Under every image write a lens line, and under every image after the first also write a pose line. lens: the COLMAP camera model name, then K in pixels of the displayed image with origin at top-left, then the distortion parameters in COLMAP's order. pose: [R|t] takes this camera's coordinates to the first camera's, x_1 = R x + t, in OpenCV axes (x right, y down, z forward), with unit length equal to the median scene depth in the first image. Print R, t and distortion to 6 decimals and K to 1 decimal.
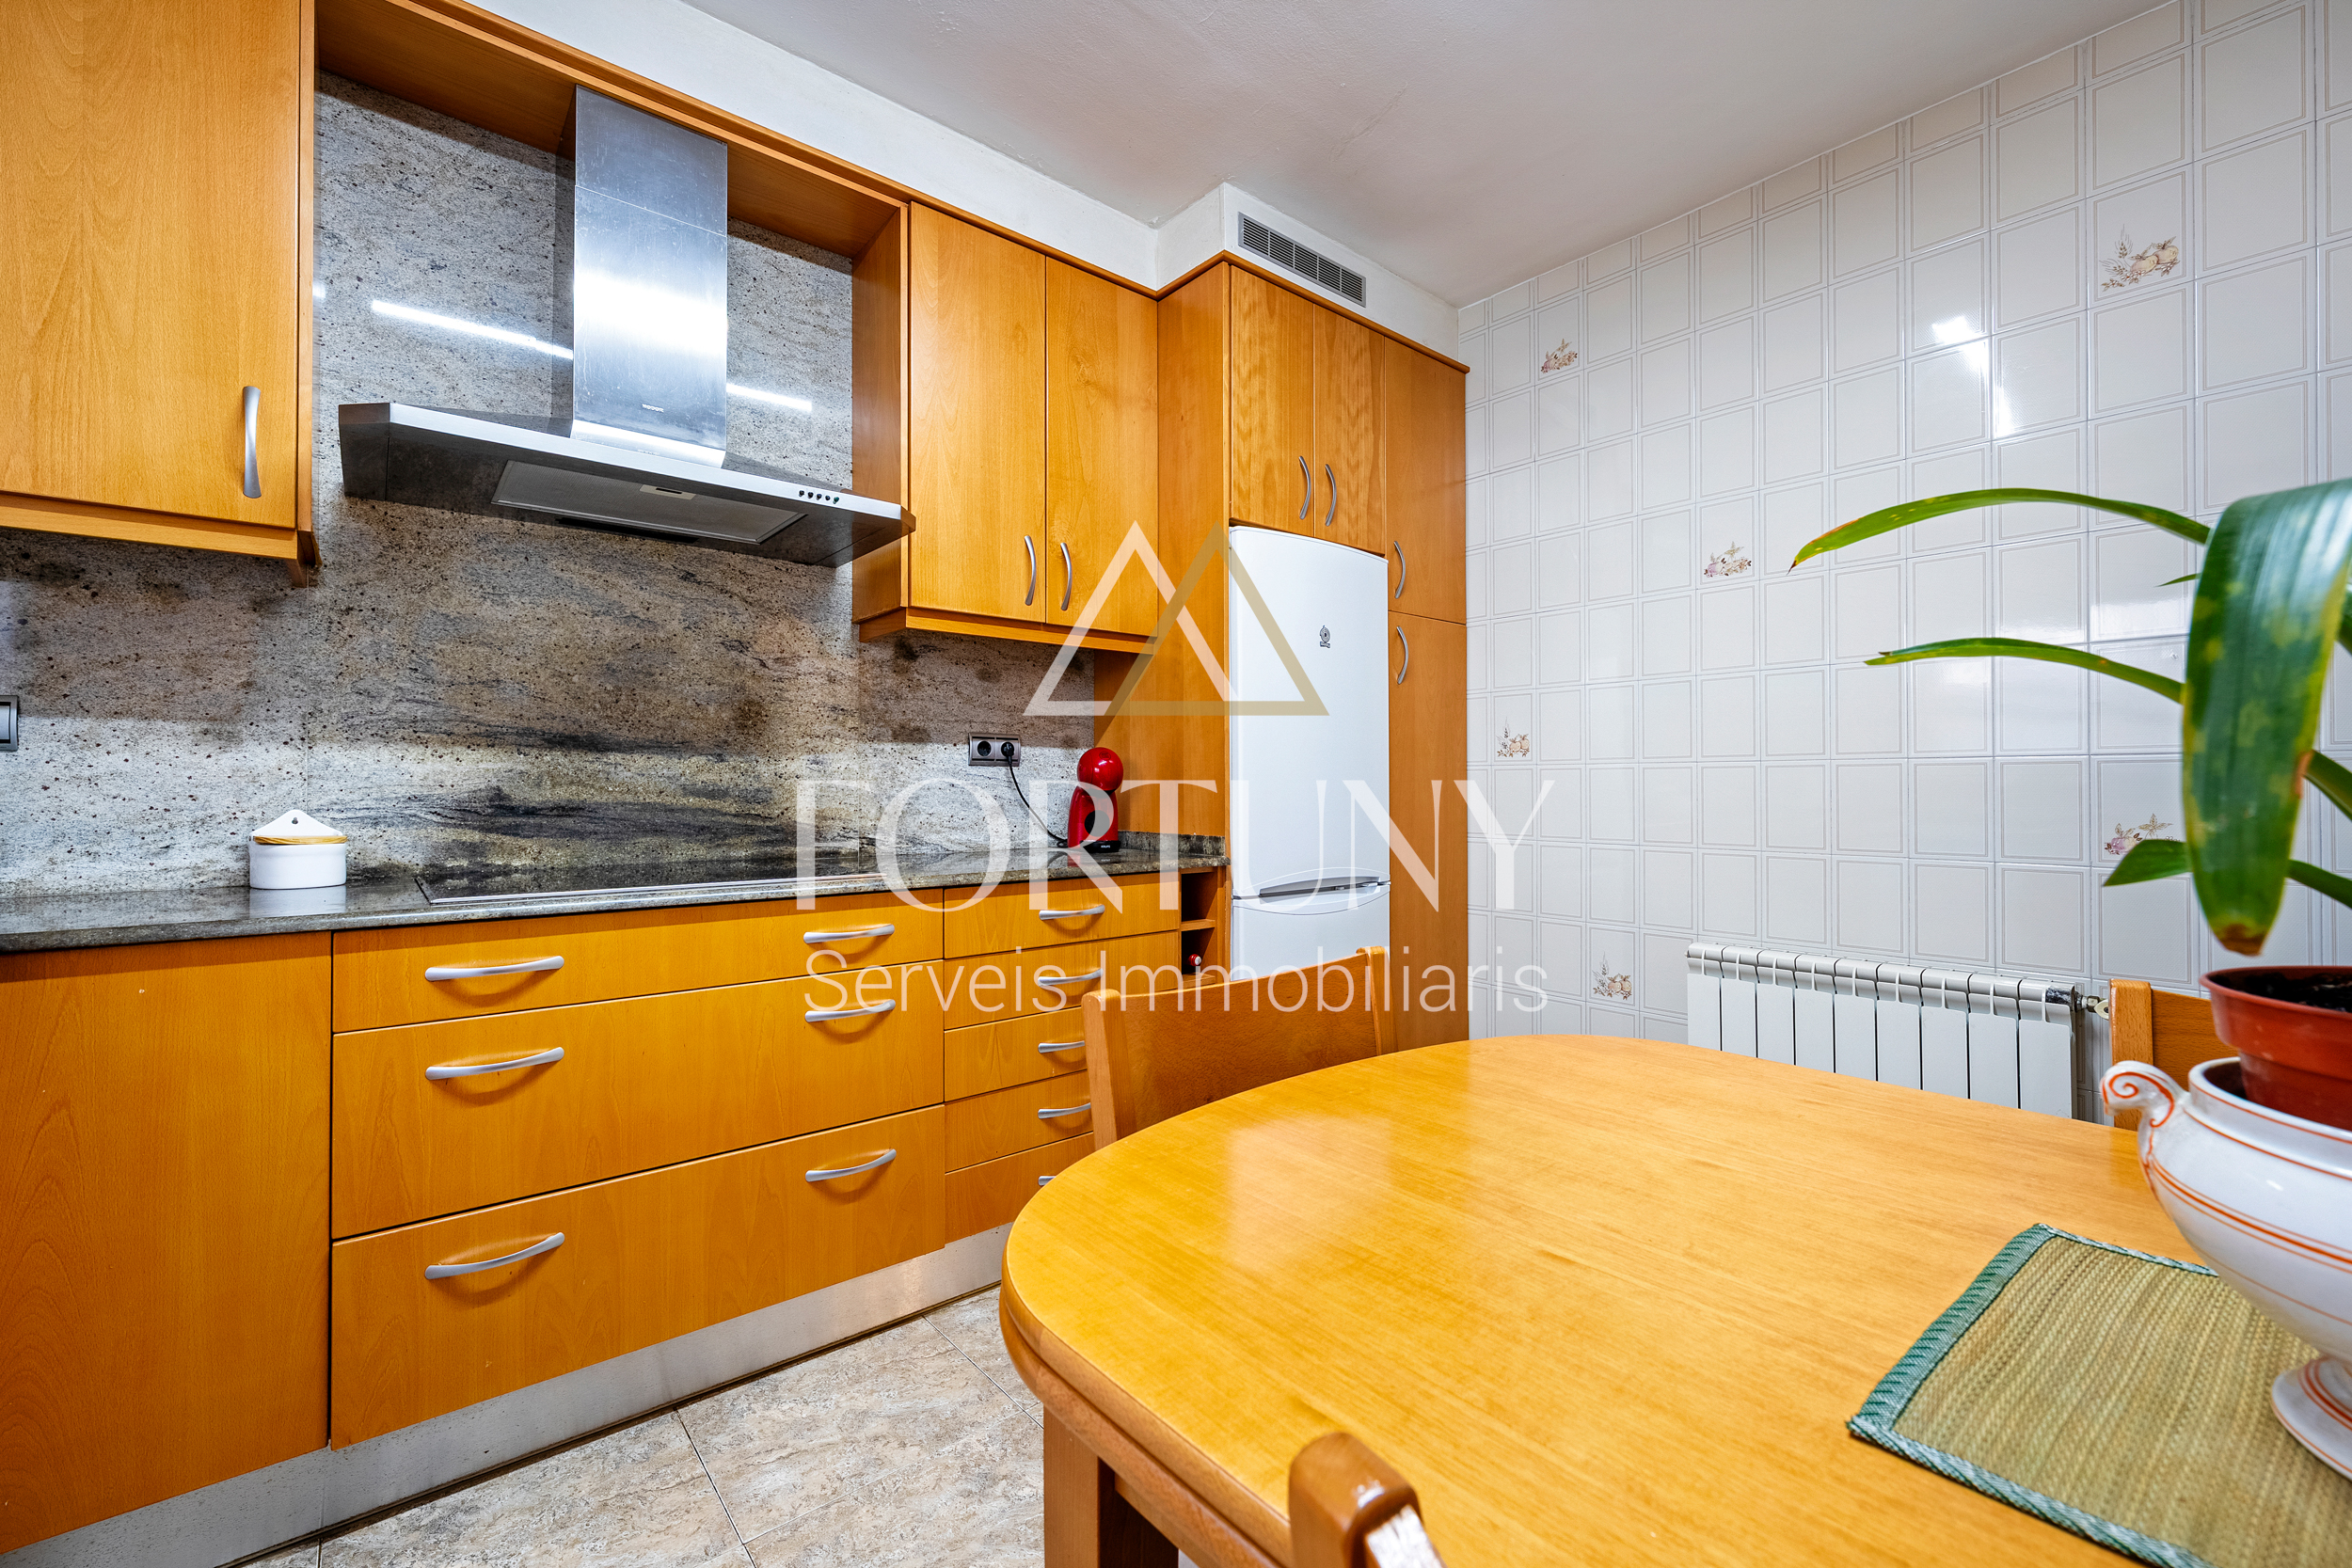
lens RADIAL K [[978.9, 0, 1185.2], [0, 978.9, 780.1], [0, 0, 1]] dist [-0.001559, -0.000087]
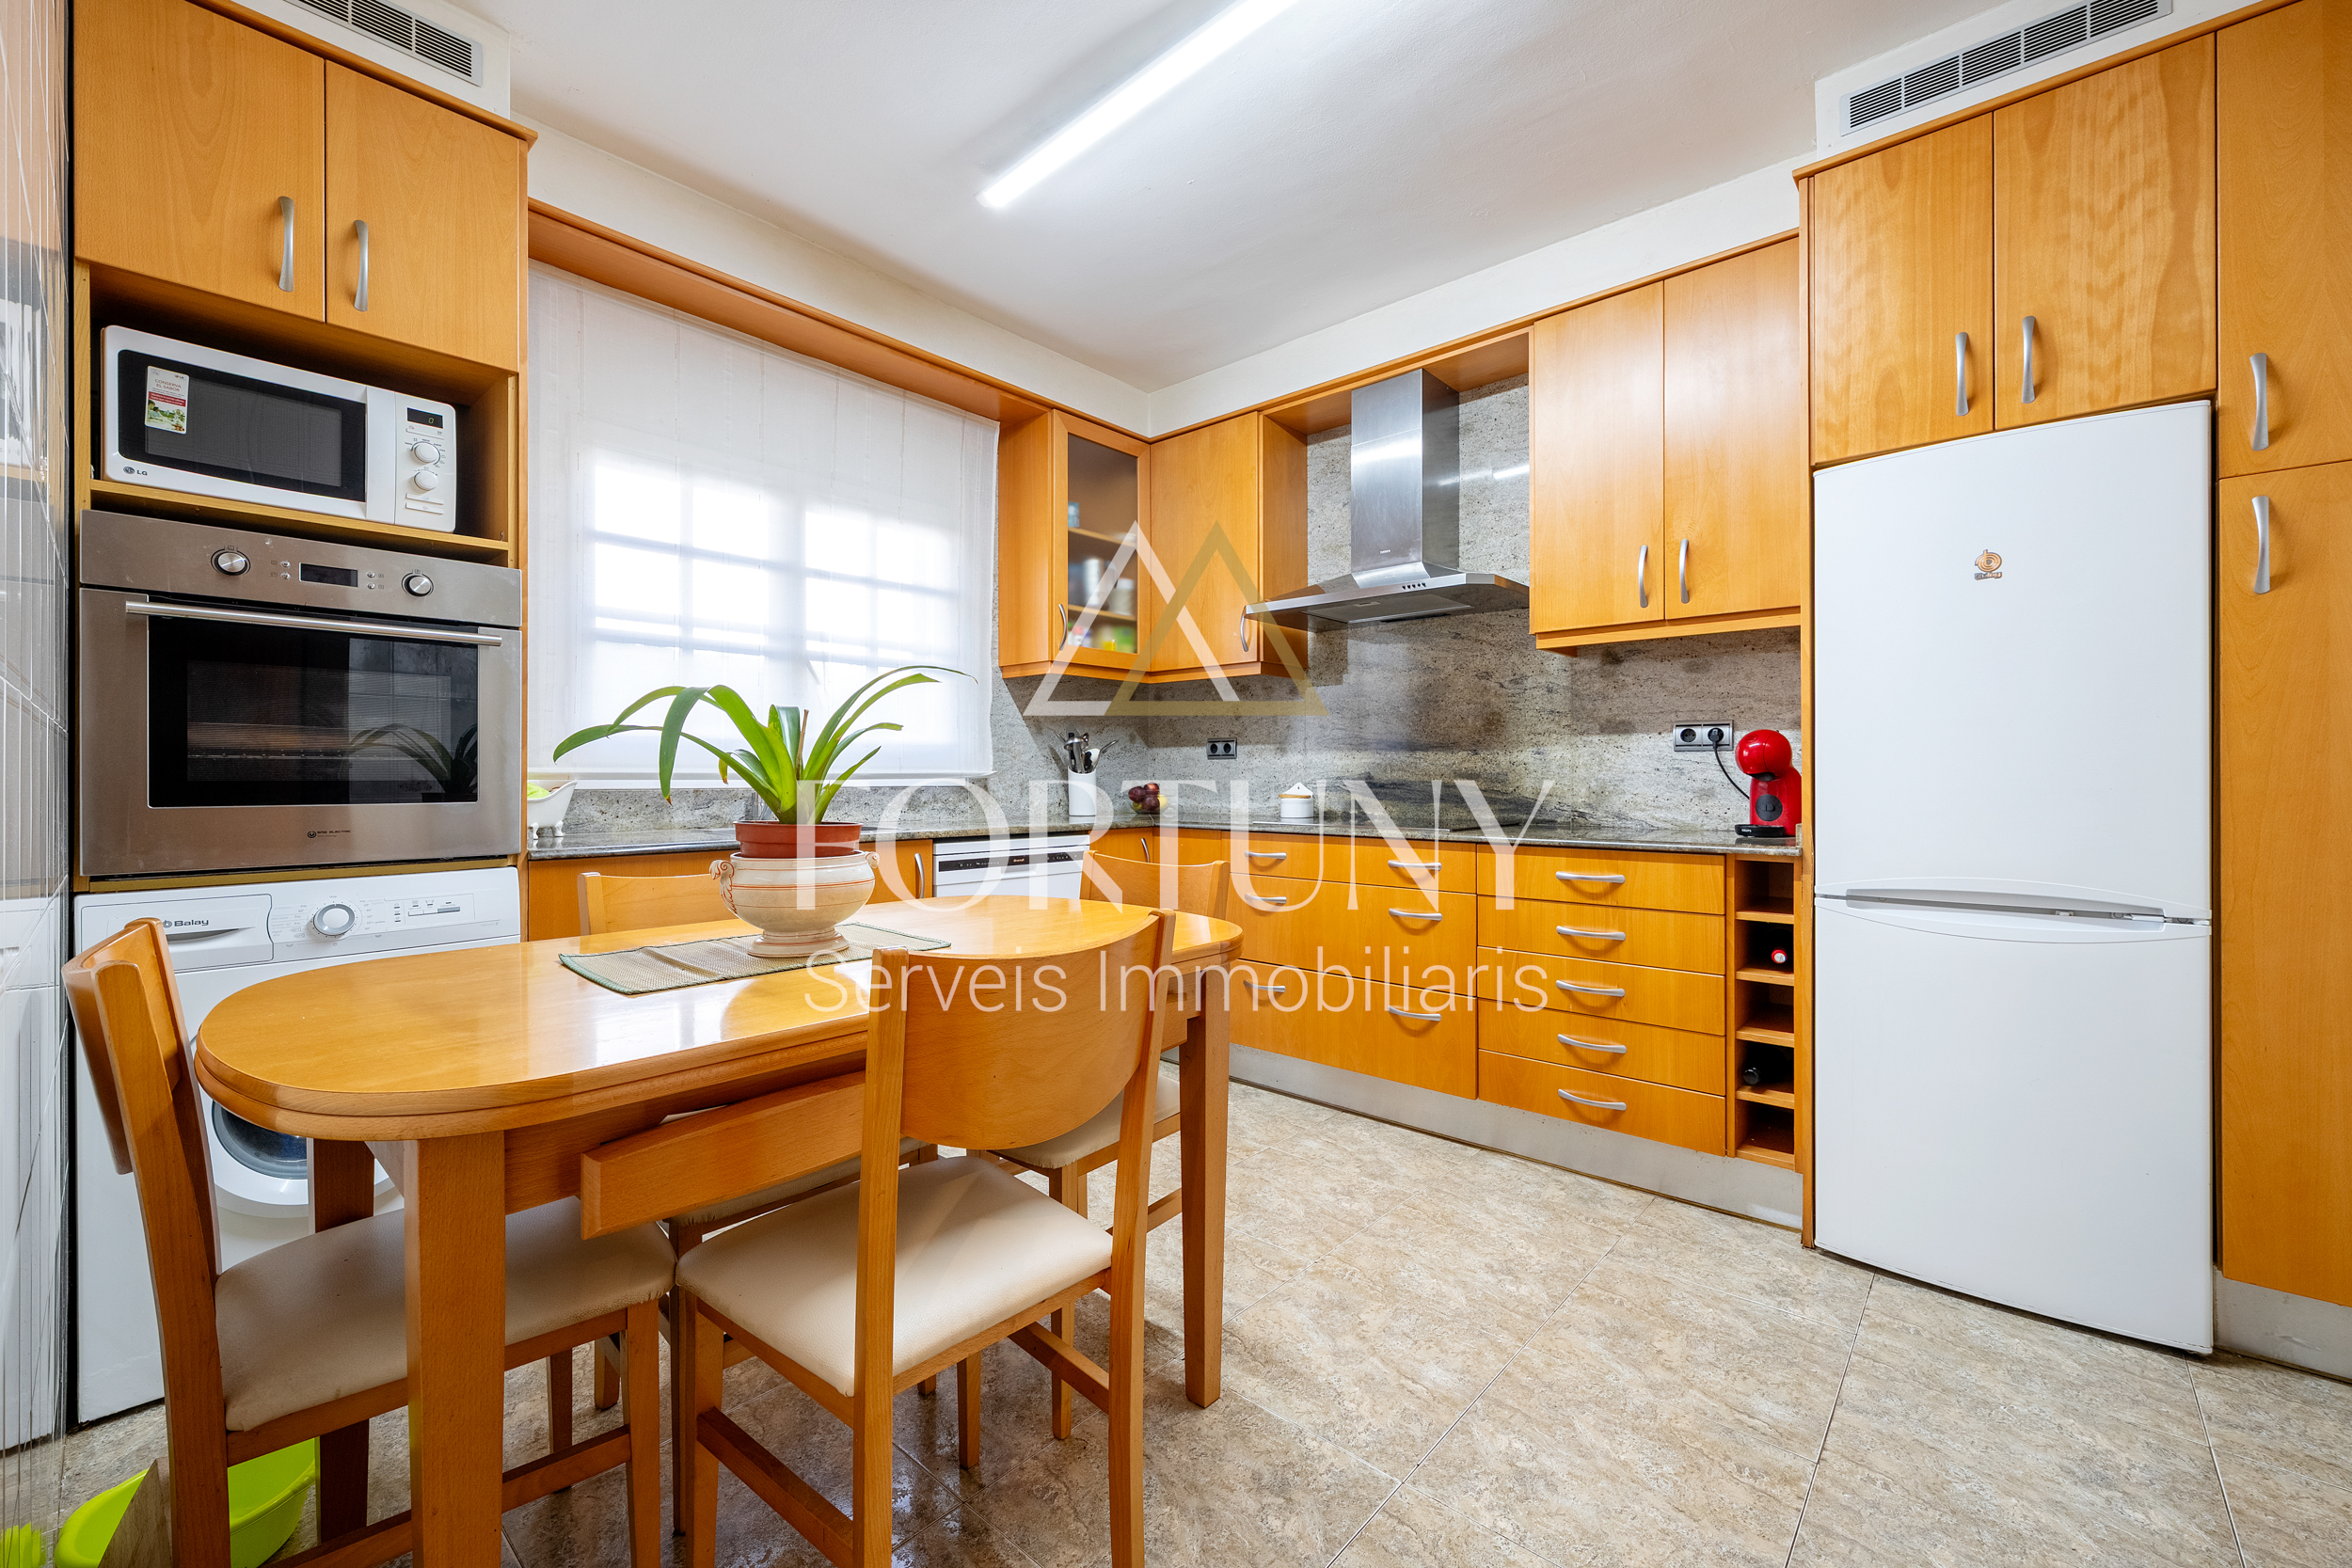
lens RADIAL K [[978.9, 0, 1173.2], [0, 978.9, 781.8], [0, 0, 1]] dist [-0.001559, -0.000087]
pose [[0.120620, 0.004900, -0.992687, 0.884453], [0.005031, 0.999972, 0.005547, 0.011285], [0.992686, -0.005663, 0.120592, 0.331086]]
